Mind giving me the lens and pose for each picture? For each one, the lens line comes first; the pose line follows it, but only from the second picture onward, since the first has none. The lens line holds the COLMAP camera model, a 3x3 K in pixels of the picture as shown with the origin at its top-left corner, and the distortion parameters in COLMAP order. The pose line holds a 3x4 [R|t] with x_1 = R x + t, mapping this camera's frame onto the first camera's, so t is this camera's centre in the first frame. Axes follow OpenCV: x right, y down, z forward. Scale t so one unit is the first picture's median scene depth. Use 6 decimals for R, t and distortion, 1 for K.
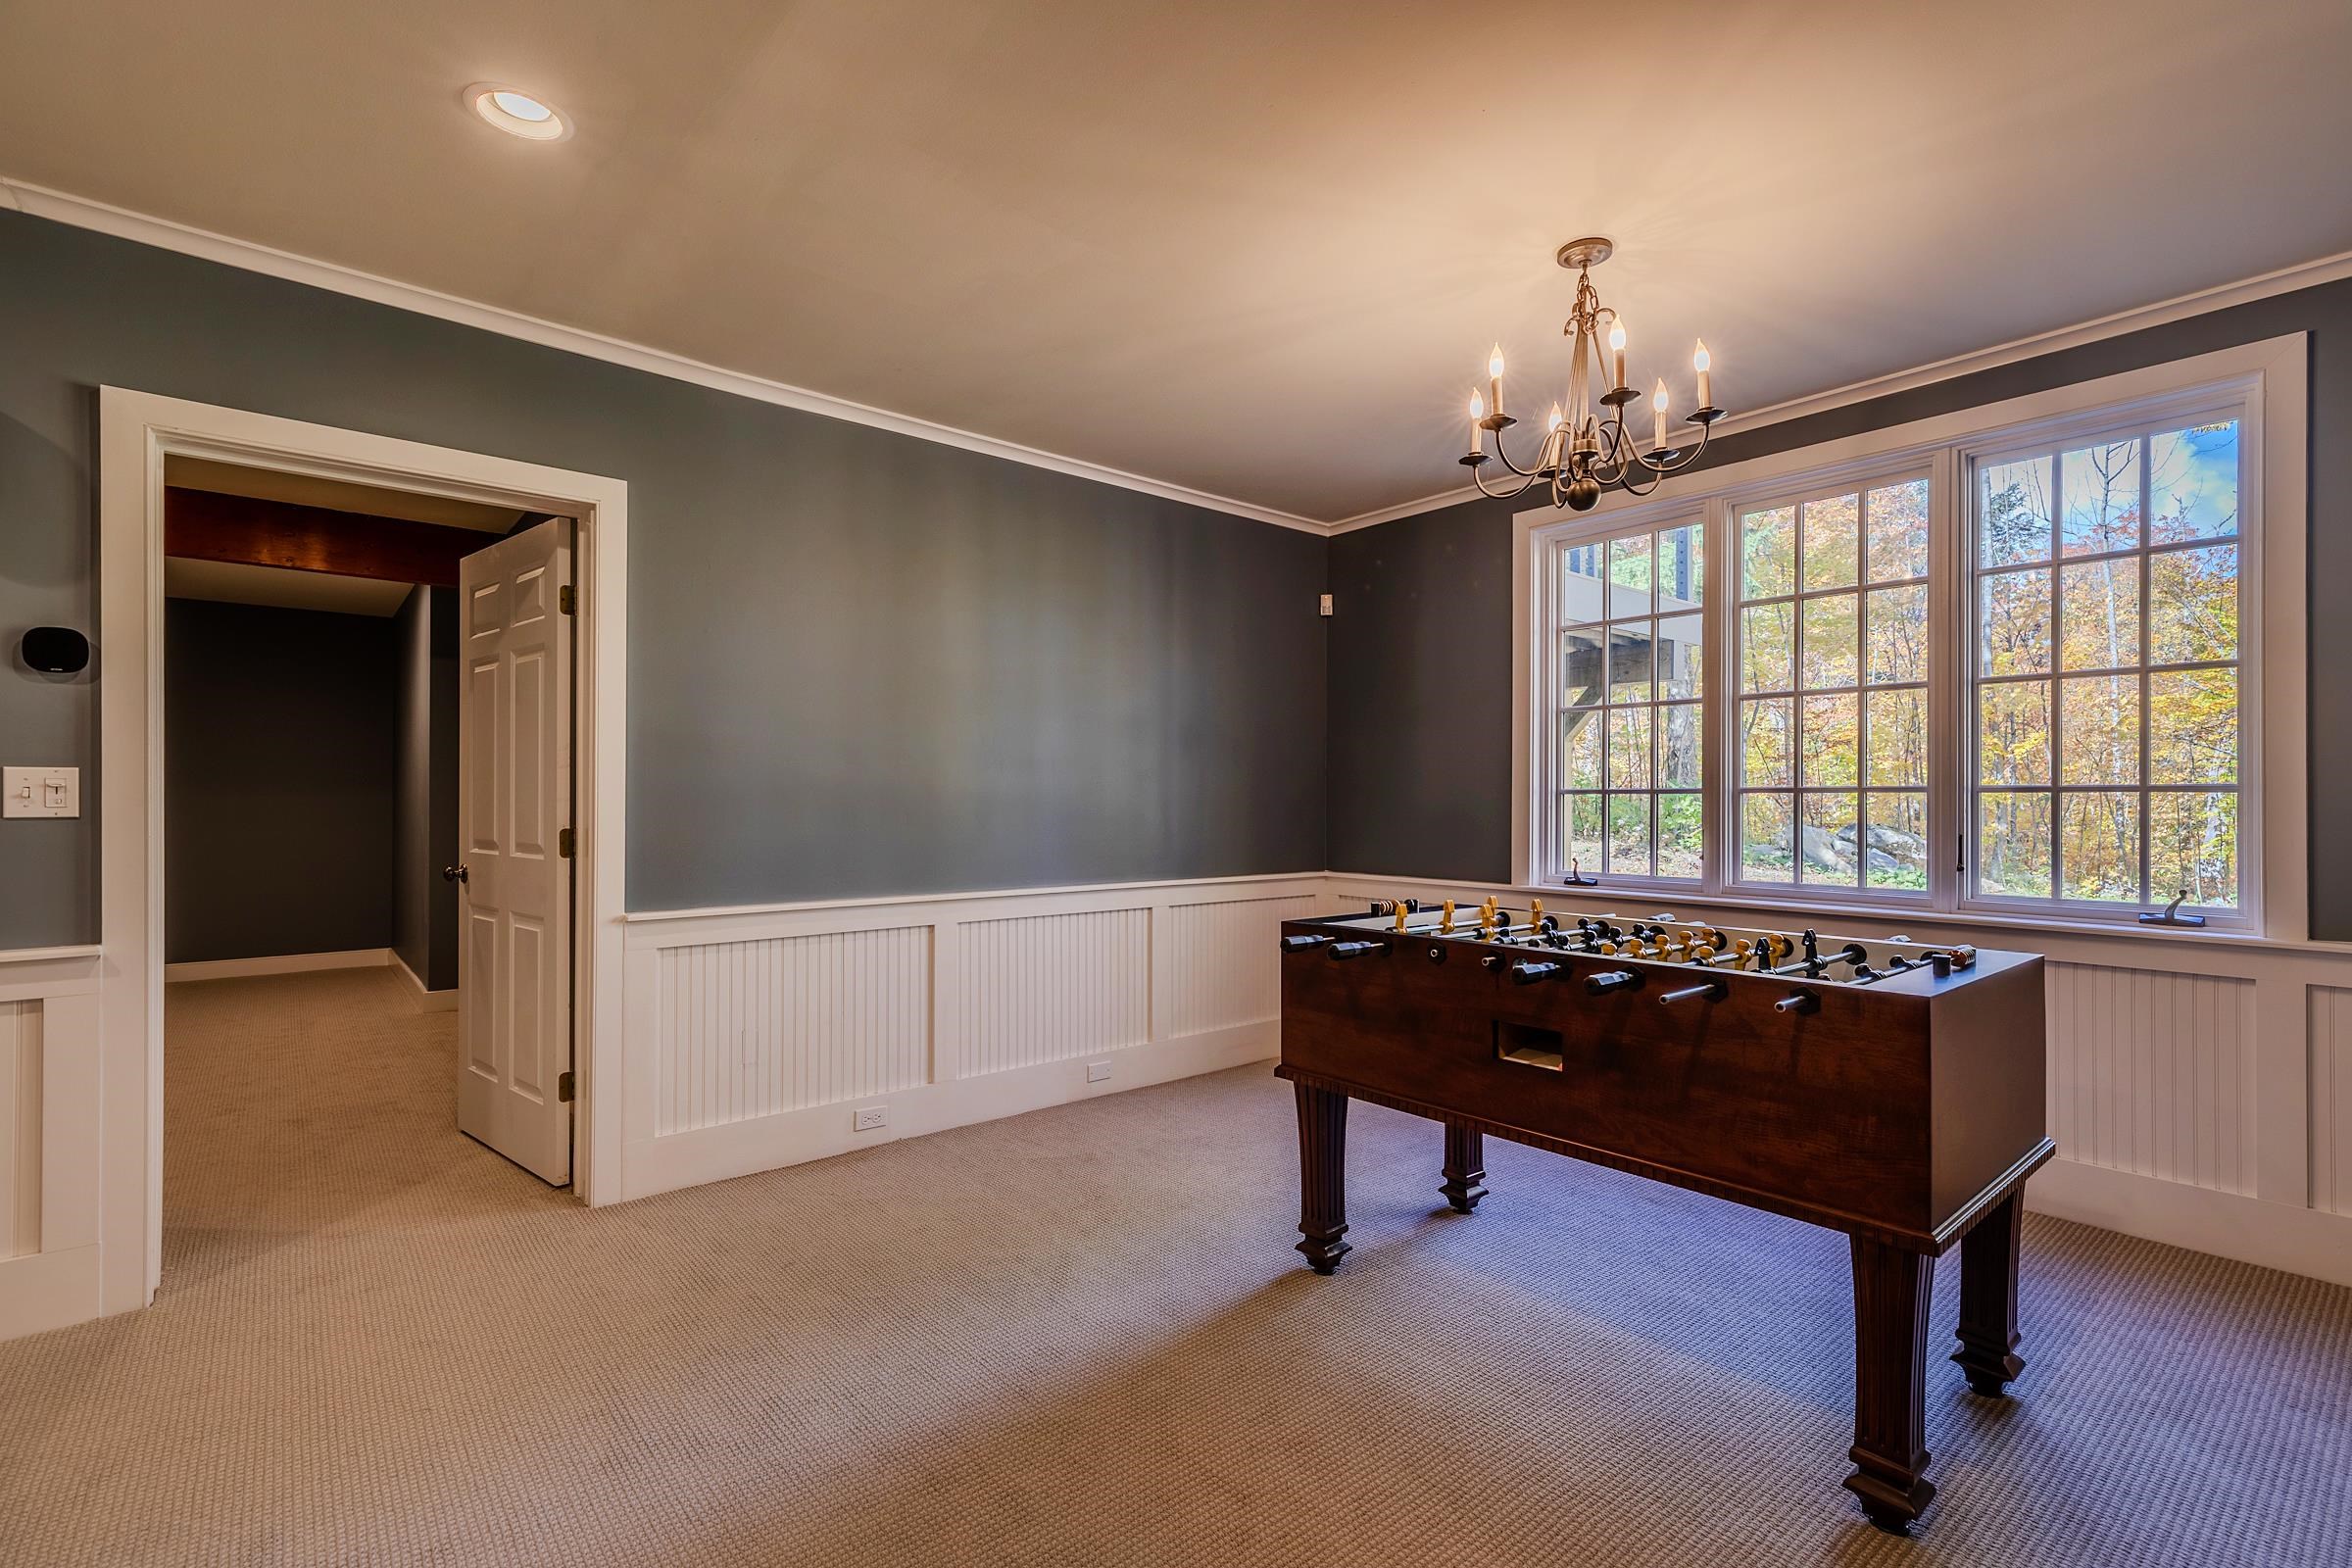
lens RADIAL K [[1065.8, 0, 1176.0], [0, 1065.8, 784.0], [0, 0, 1]] dist [0.000740, 0.000202]
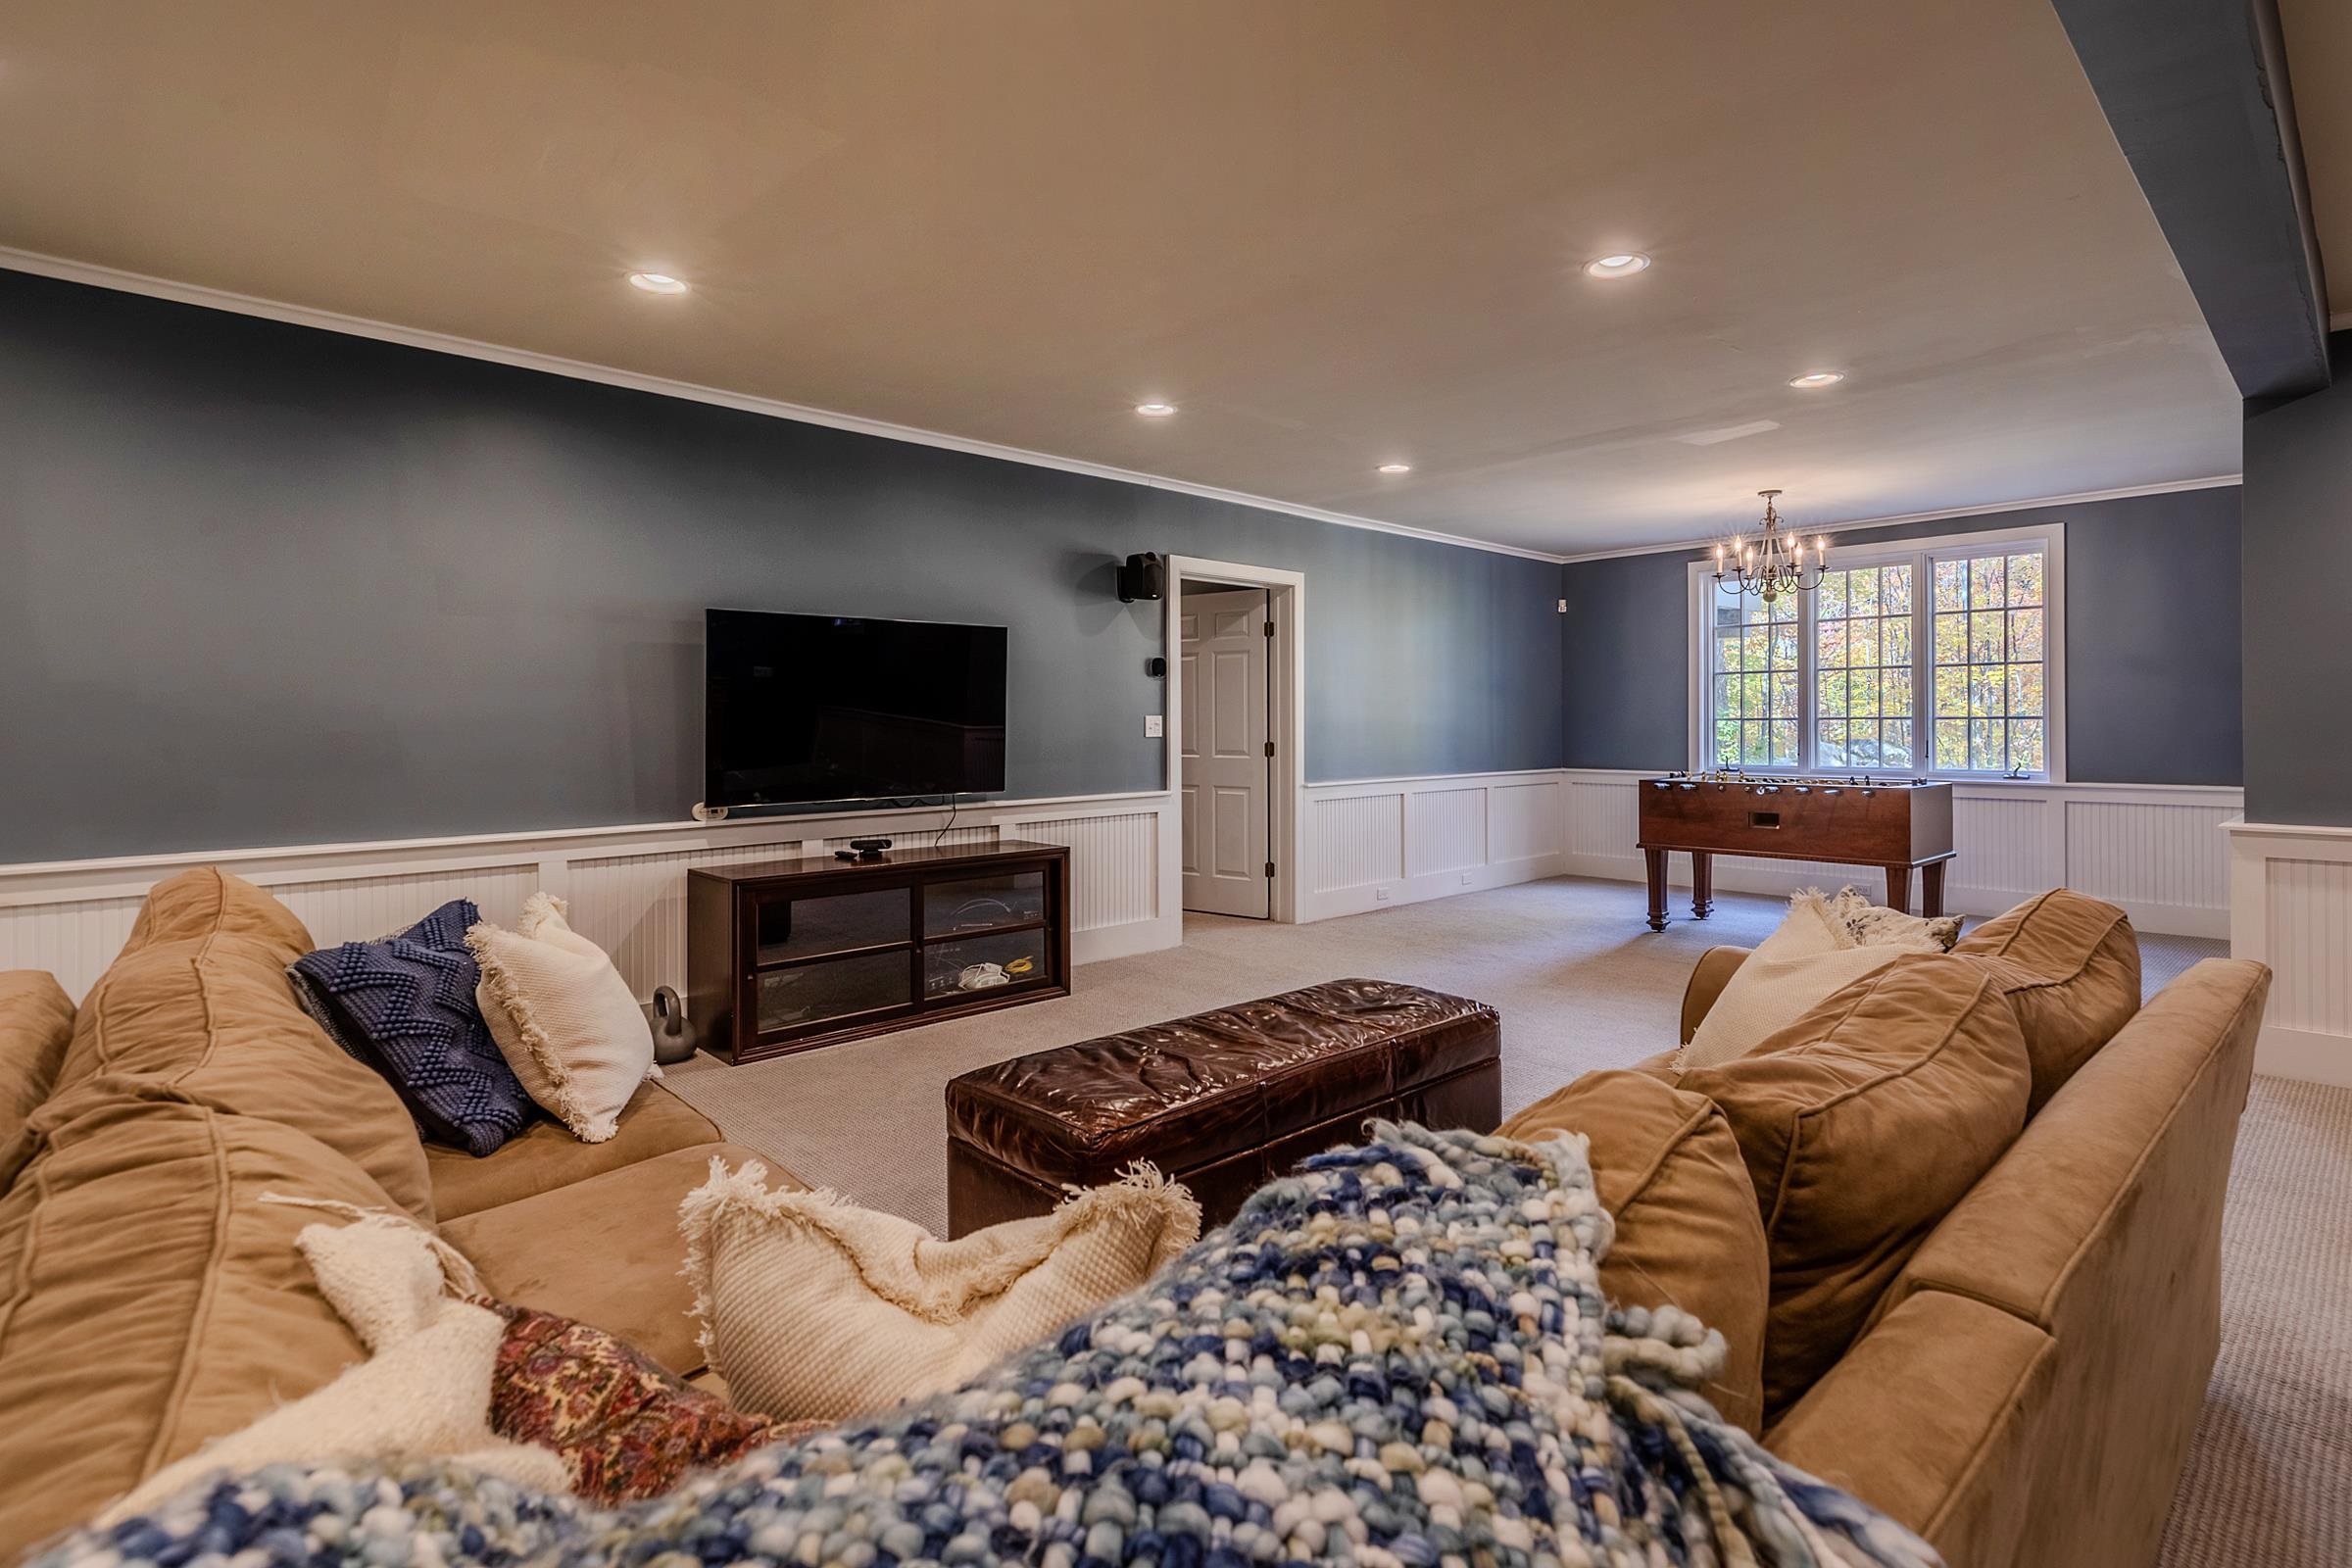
lens RADIAL K [[1117.4, 0, 1242.8], [0, 1117.4, 710.1], [0, 0, 1]] dist [0.000727, 0.000047]
pose [[0.997342, -0.006640, 0.072564, -0.790610], [0.006481, 0.999976, 0.002417, -0.025200], [-0.072578, -0.001940, 0.997361, -1.133680]]
